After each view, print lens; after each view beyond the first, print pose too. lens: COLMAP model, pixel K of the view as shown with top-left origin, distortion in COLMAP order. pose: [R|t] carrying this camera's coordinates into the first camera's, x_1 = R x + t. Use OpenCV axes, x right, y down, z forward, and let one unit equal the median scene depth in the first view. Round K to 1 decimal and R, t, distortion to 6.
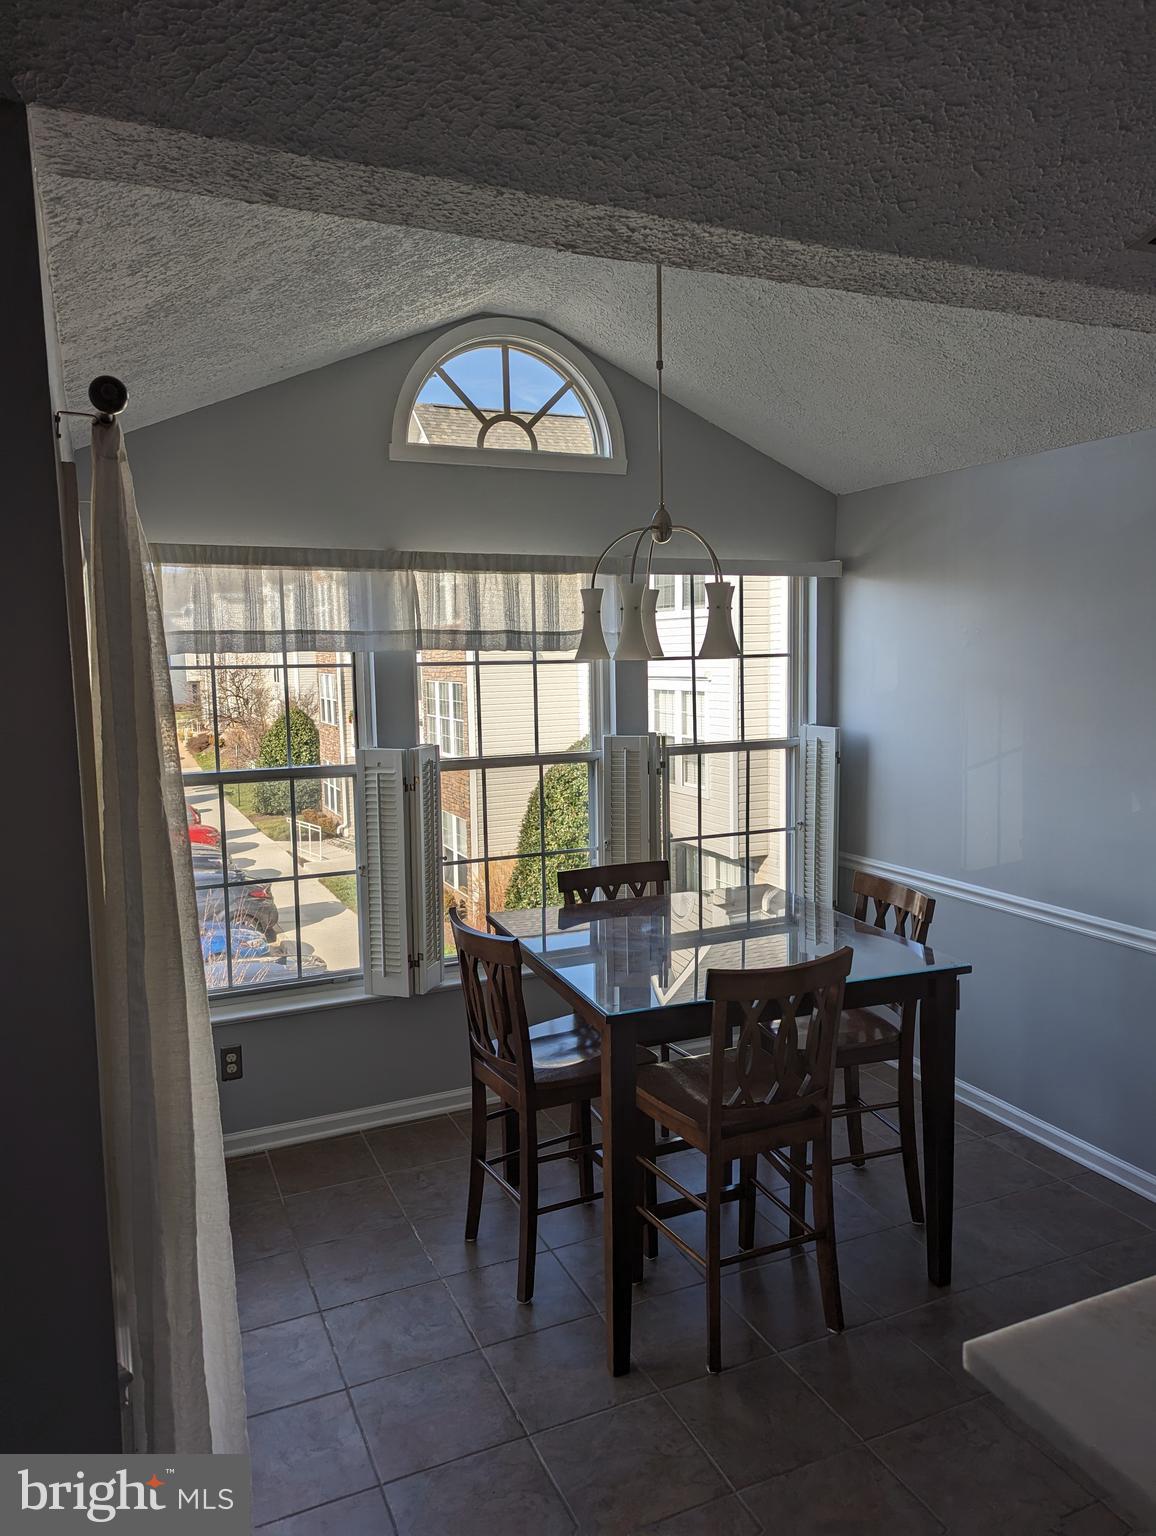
lens RADIAL K [[1065.5, 0, 574.9], [0, 1065.5, 770.1], [0, 0, 1]] dist [0.051659, -0.039427]
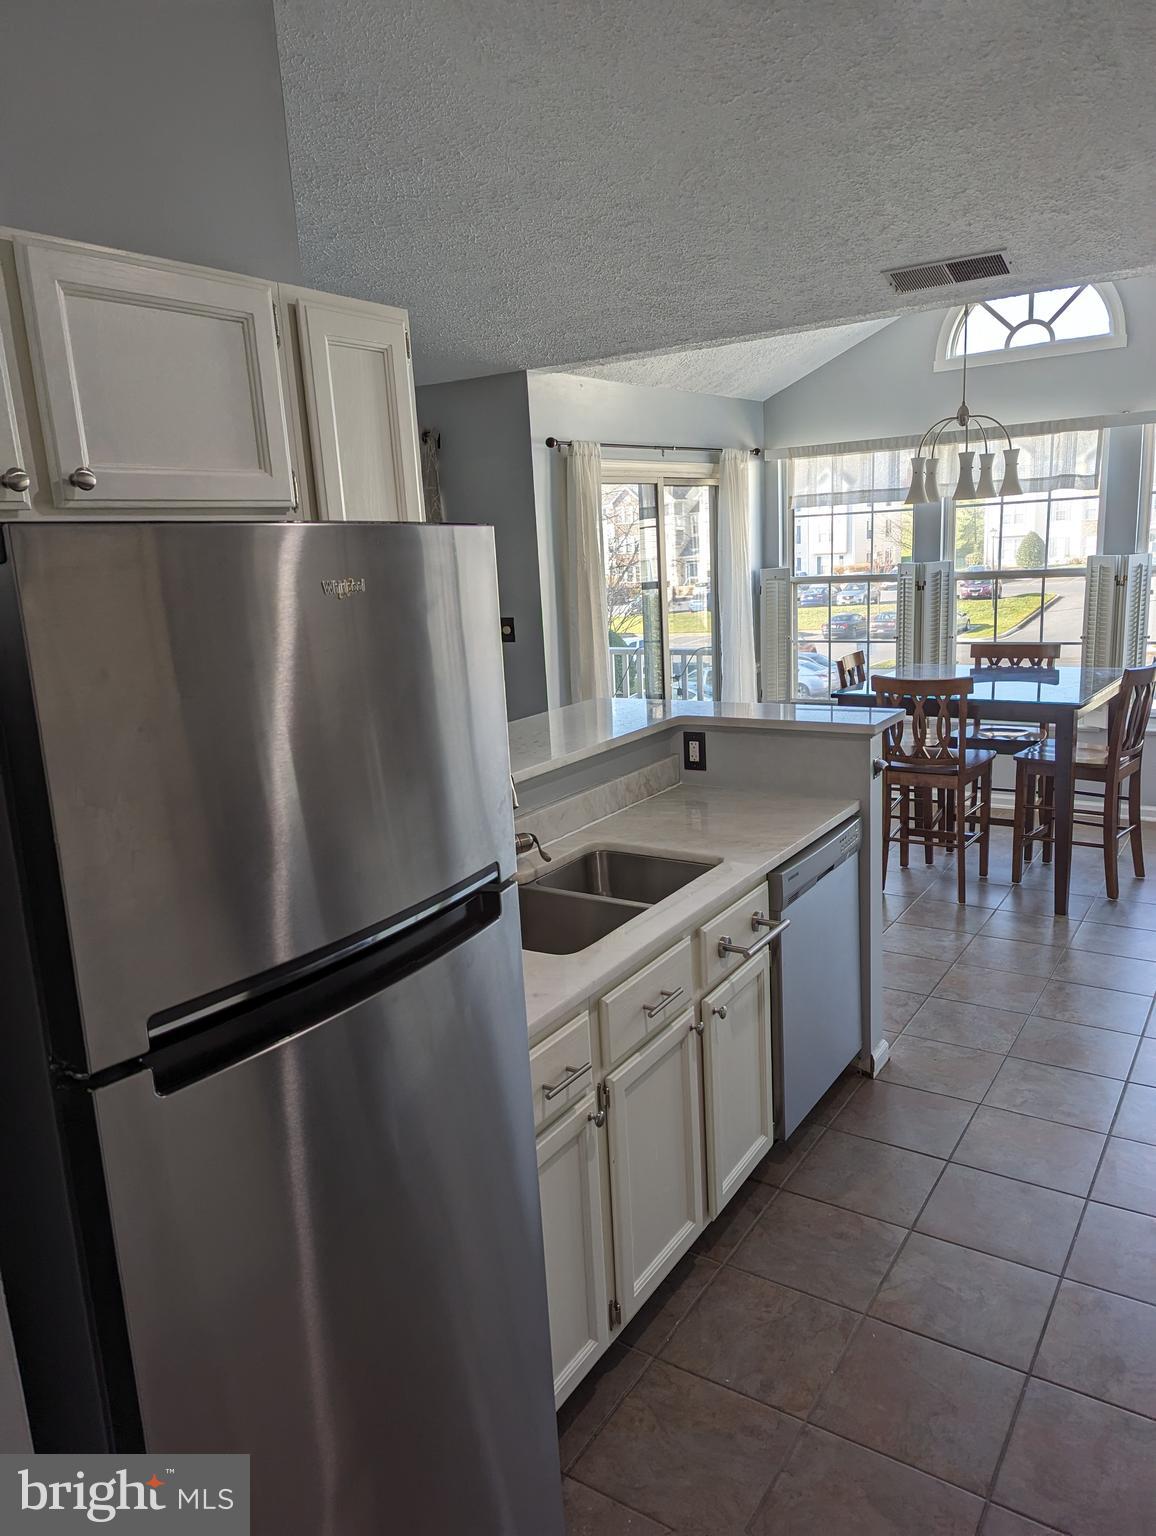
lens RADIAL K [[1065.5, 0, 571.8], [0, 1065.5, 765.9], [0, 0, 1]] dist [0.051659, -0.039427]
pose [[0.544208, 0.161182, -0.823321, 0.867782], [-0.039926, 0.985235, 0.166489, 0.030537], [0.838000, -0.057733, 0.542608, -0.296828]]
